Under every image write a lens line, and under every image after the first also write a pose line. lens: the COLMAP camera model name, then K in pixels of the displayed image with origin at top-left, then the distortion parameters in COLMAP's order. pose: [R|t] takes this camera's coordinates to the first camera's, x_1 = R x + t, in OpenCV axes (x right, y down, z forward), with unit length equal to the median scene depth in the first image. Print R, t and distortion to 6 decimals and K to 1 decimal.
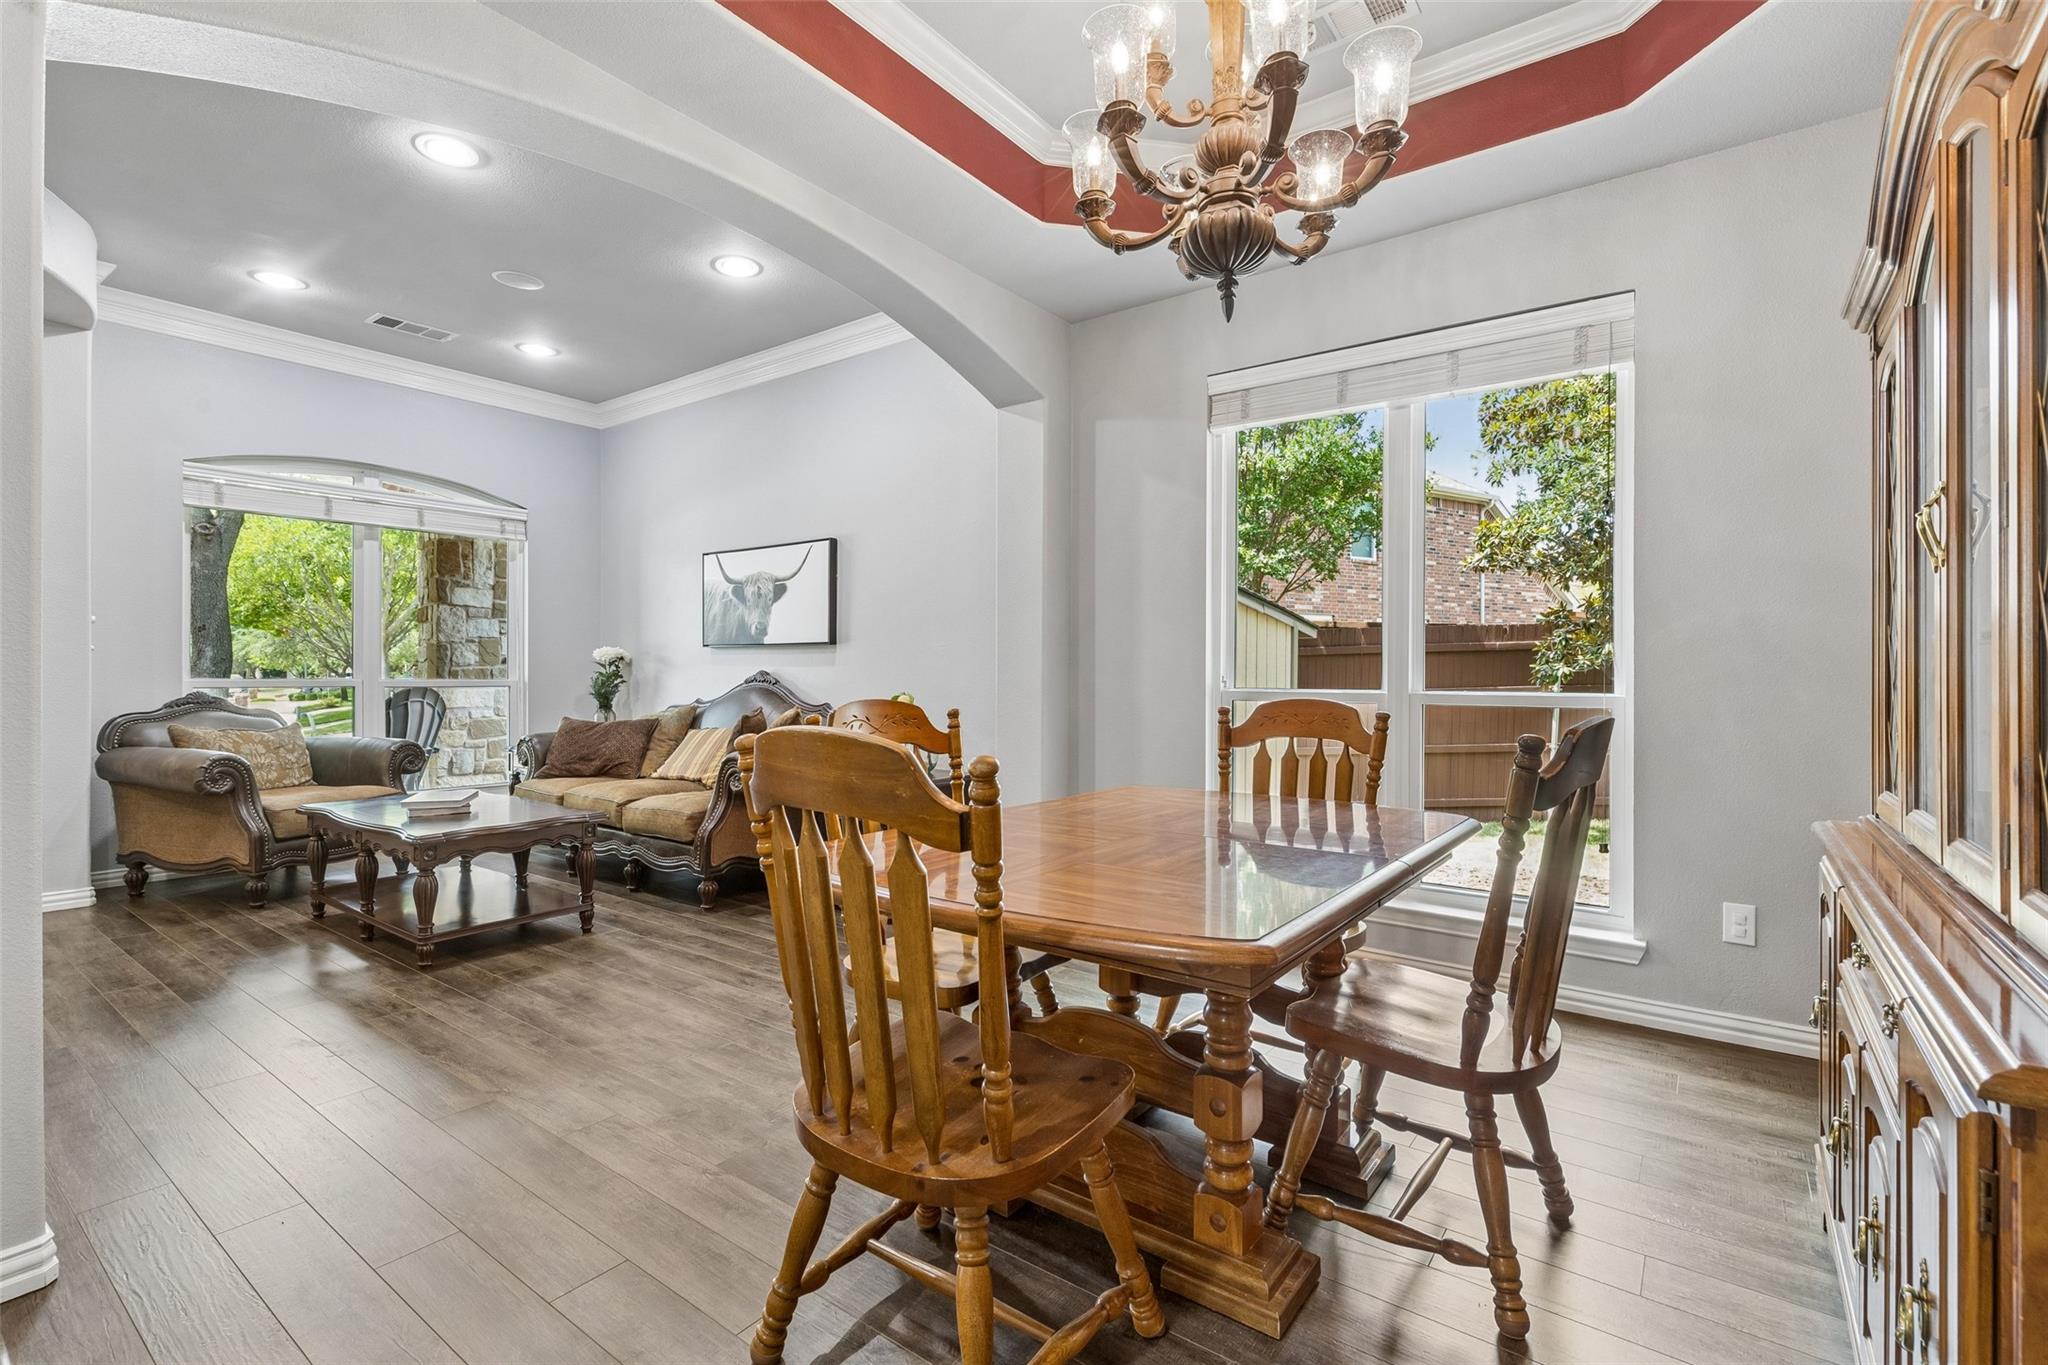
lens RADIAL K [[924.1, 0, 1029.2], [0, 924.1, 668.7], [0, 0, 1]] dist [-0.001351, -0.000193]
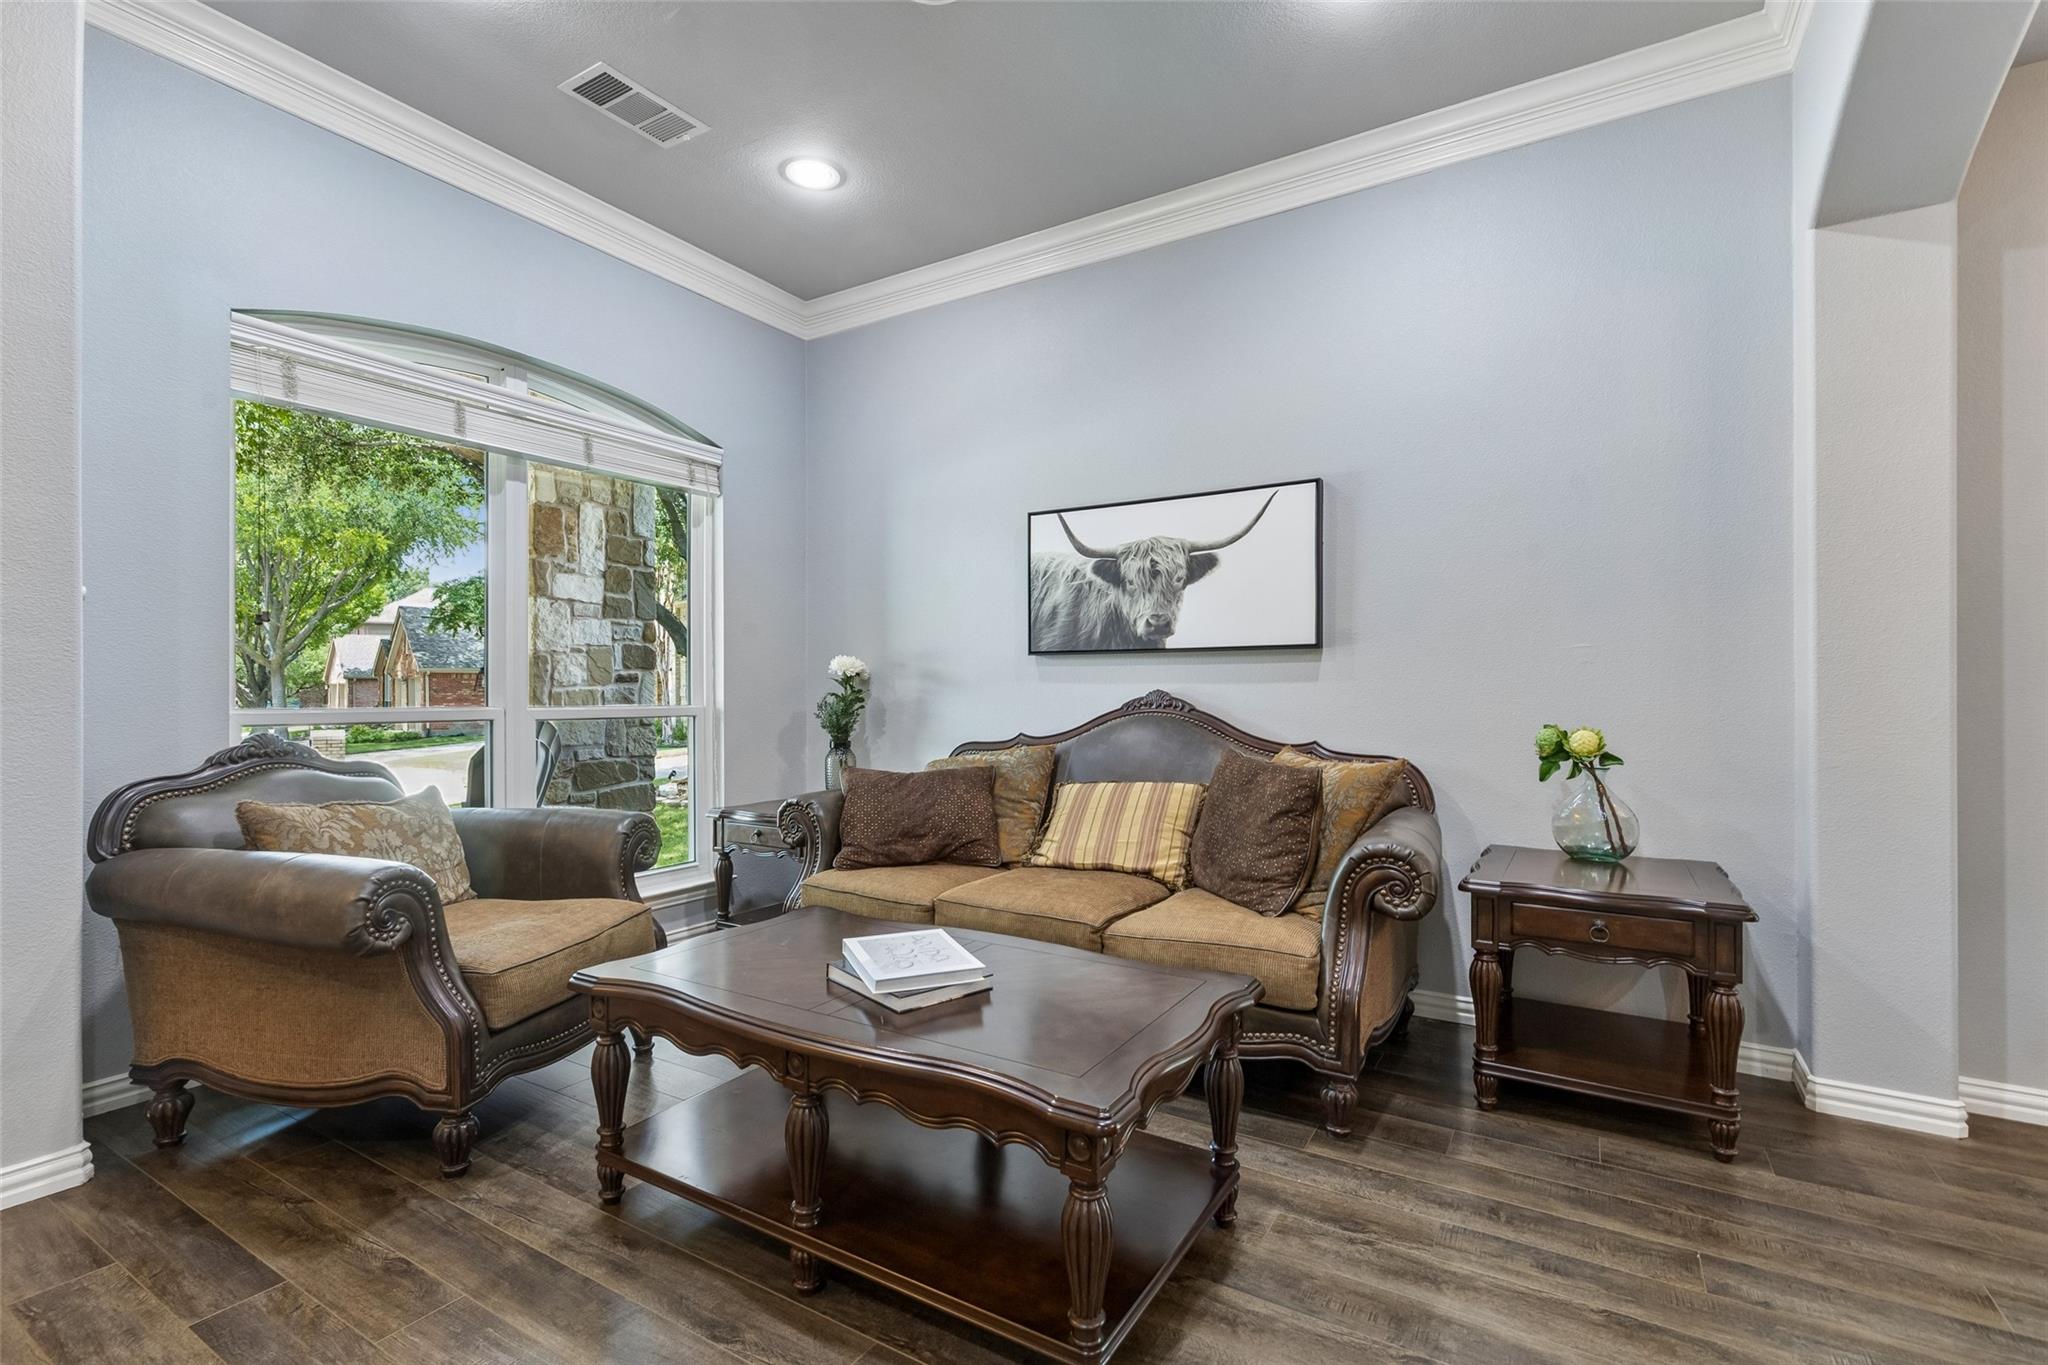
lens RADIAL K [[927.4, 0, 1024.0], [0, 927.4, 682.5], [0, 0, 1]] dist [0.005278, -0.000308]
pose [[0.996181, -0.004975, 0.087166, -0.459336], [0.005440, 0.999972, -0.005092, -0.000327], [-0.087138, 0.005546, 0.996181, 0.379107]]
